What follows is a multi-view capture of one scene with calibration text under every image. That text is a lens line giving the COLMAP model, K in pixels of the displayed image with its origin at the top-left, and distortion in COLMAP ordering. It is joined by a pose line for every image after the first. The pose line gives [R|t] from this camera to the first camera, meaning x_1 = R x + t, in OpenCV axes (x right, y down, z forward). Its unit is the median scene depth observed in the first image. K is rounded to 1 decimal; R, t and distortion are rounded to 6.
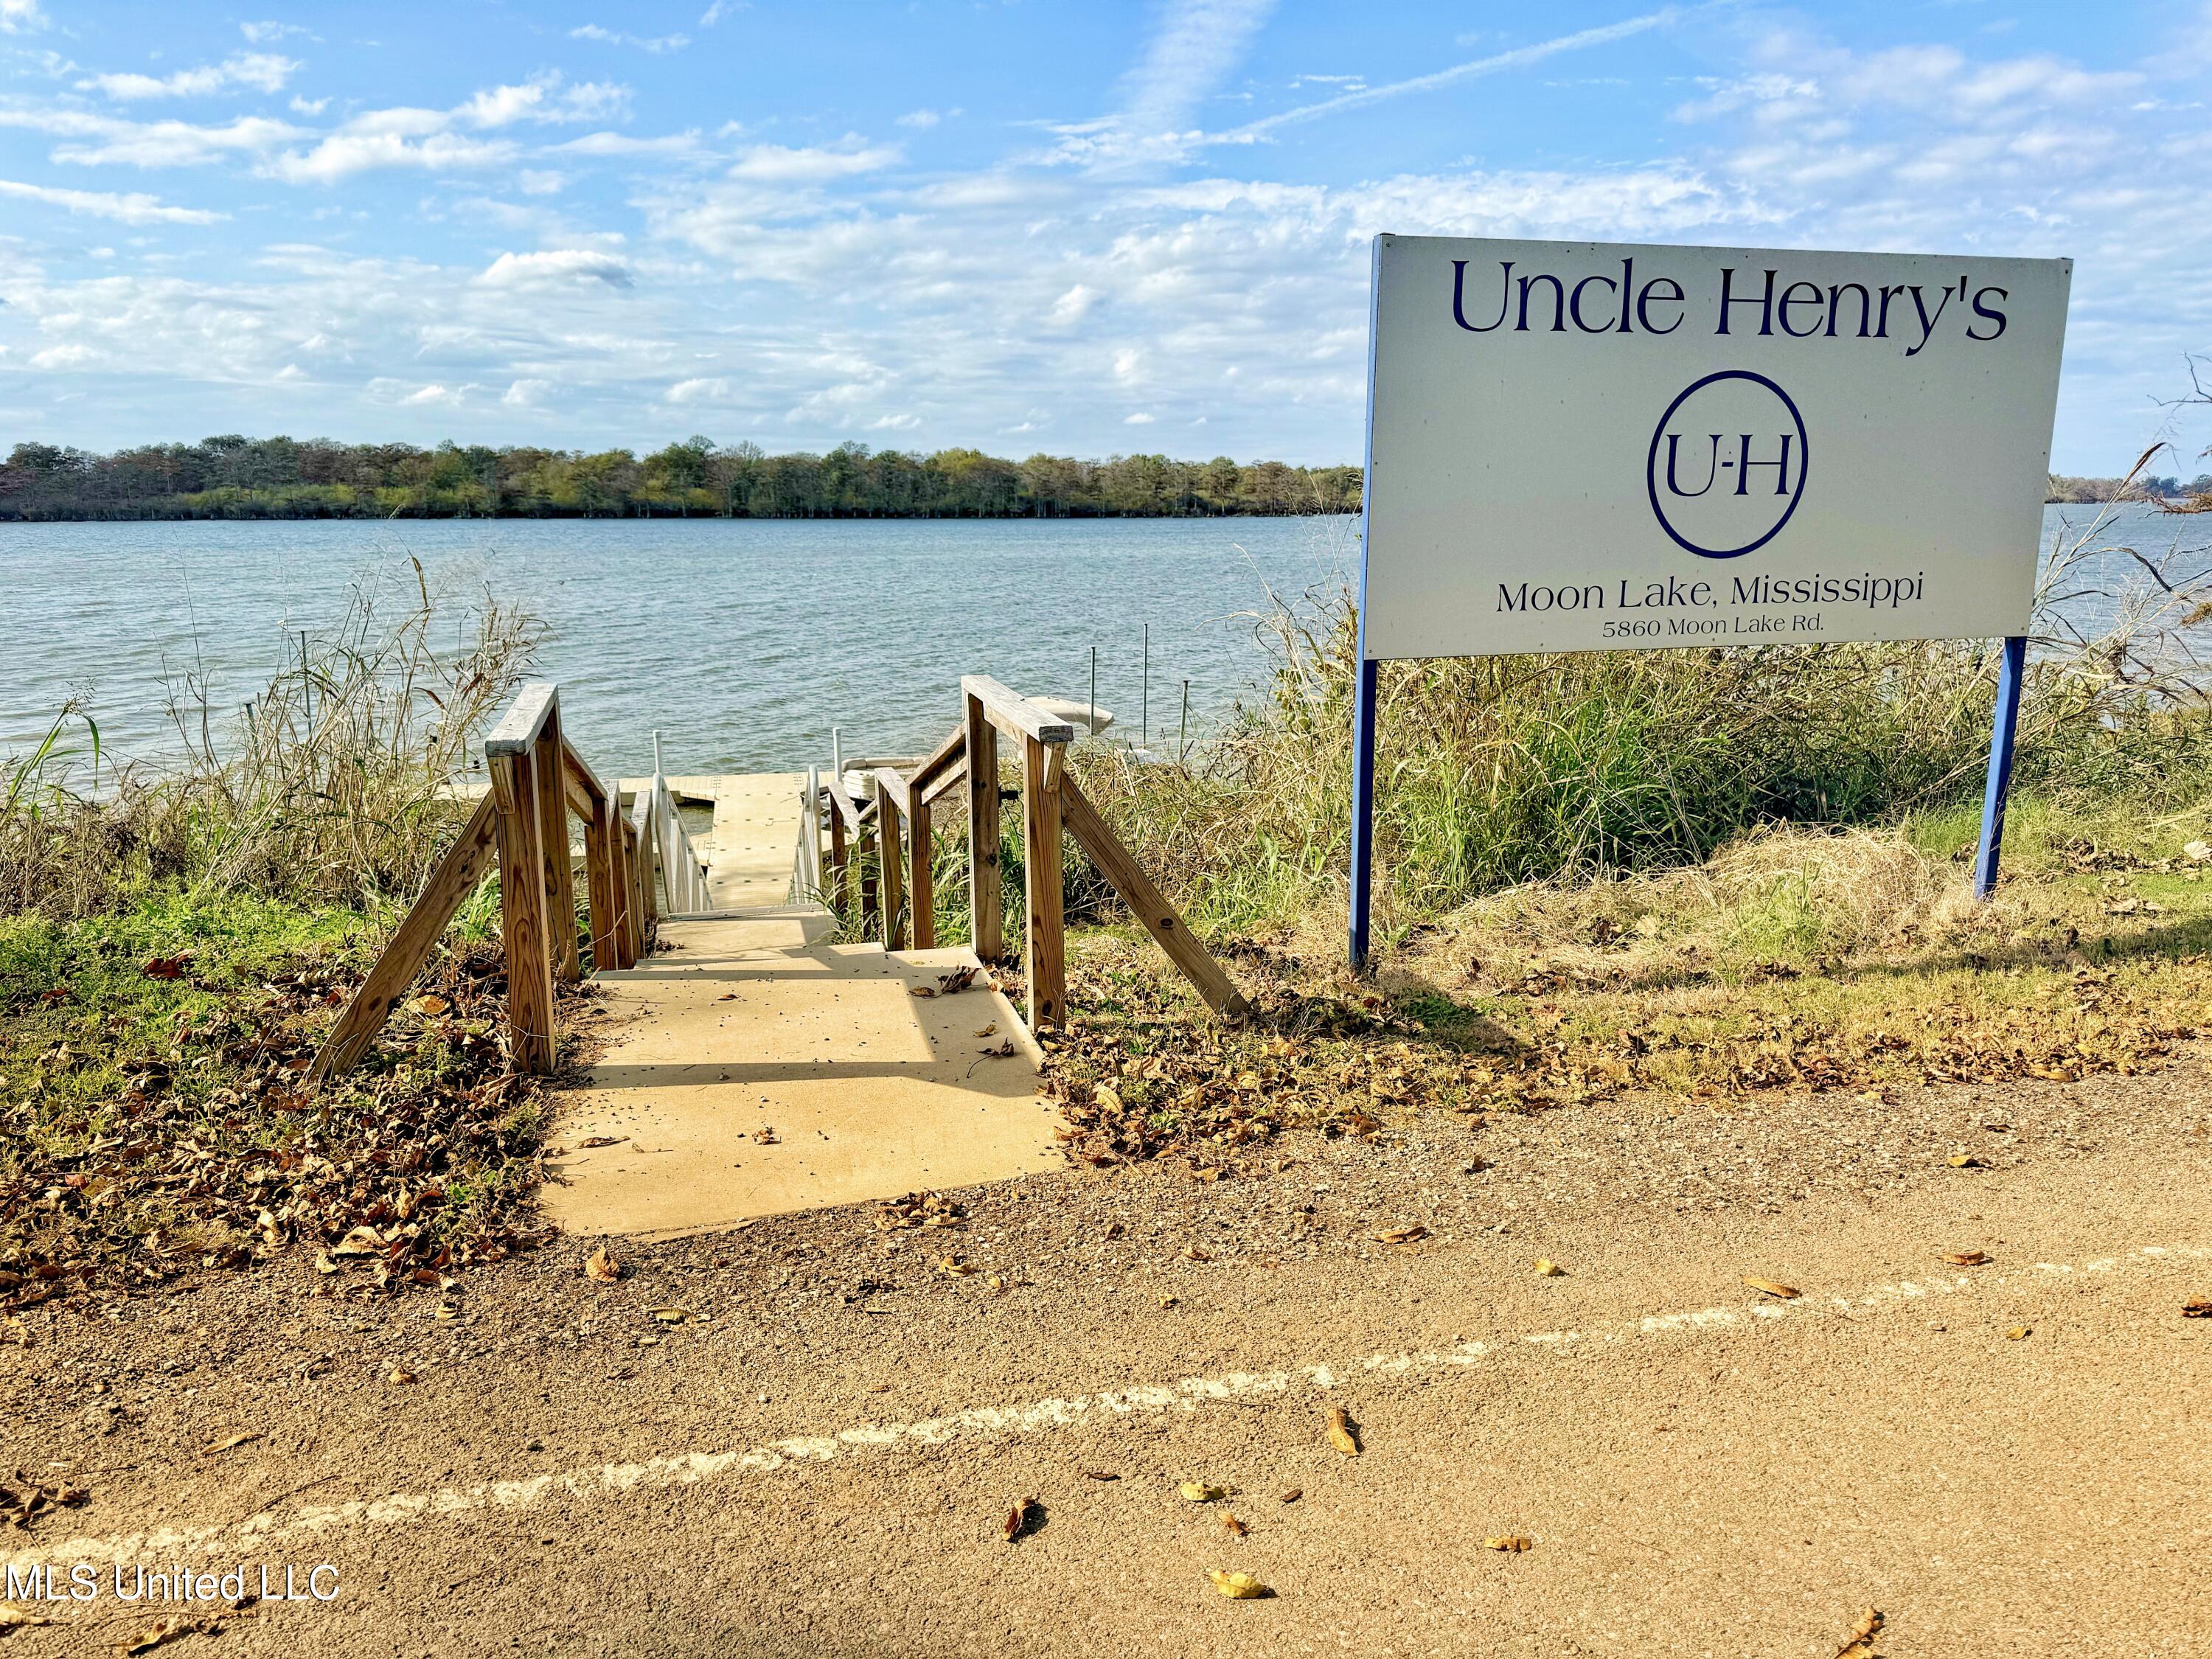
lens RADIAL K [[1542.7, 0, 1112.6], [0, 1542.7, 839.4], [0, 0, 1]] dist [0.058645, -0.045864]
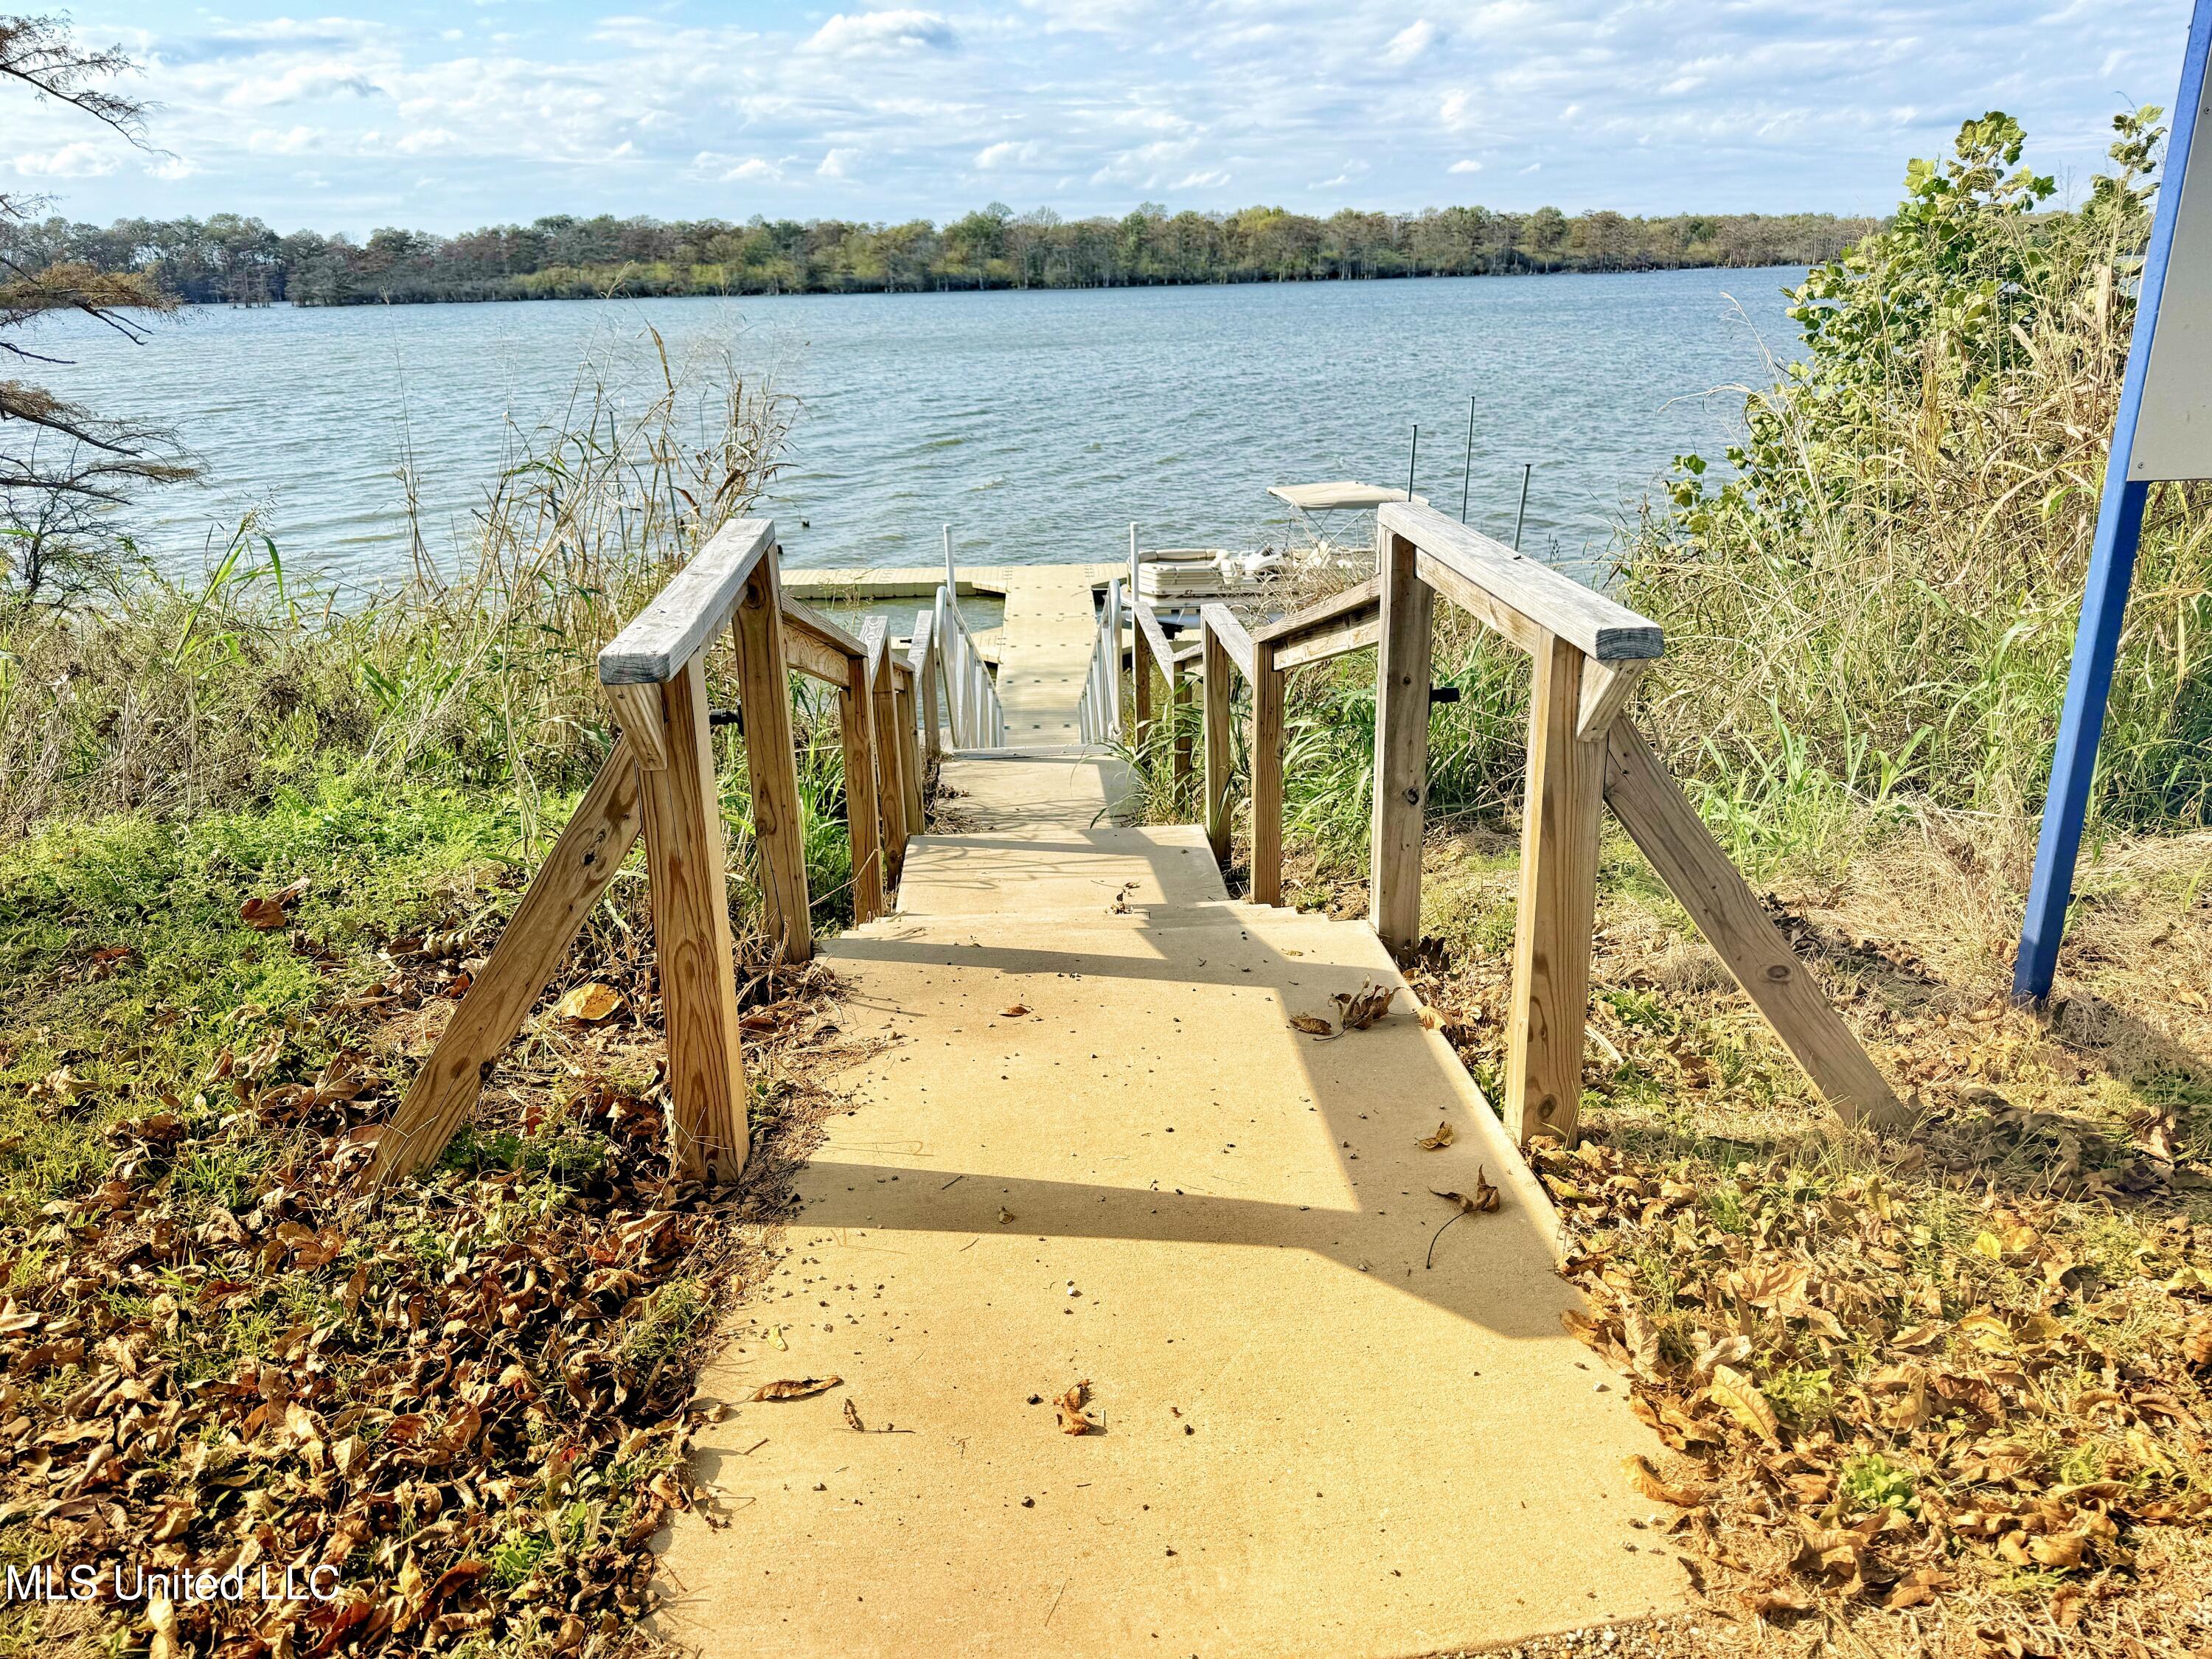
lens RADIAL K [[1542.7, 0, 1066.4], [0, 1542.7, 844.5], [0, 0, 1]] dist [0.058645, -0.045864]
pose [[0.976733, 0.055787, -0.207076, -0.094276], [-0.026386, 0.989499, 0.142113, -0.060415], [0.212830, -0.133343, 0.967948, 0.374174]]
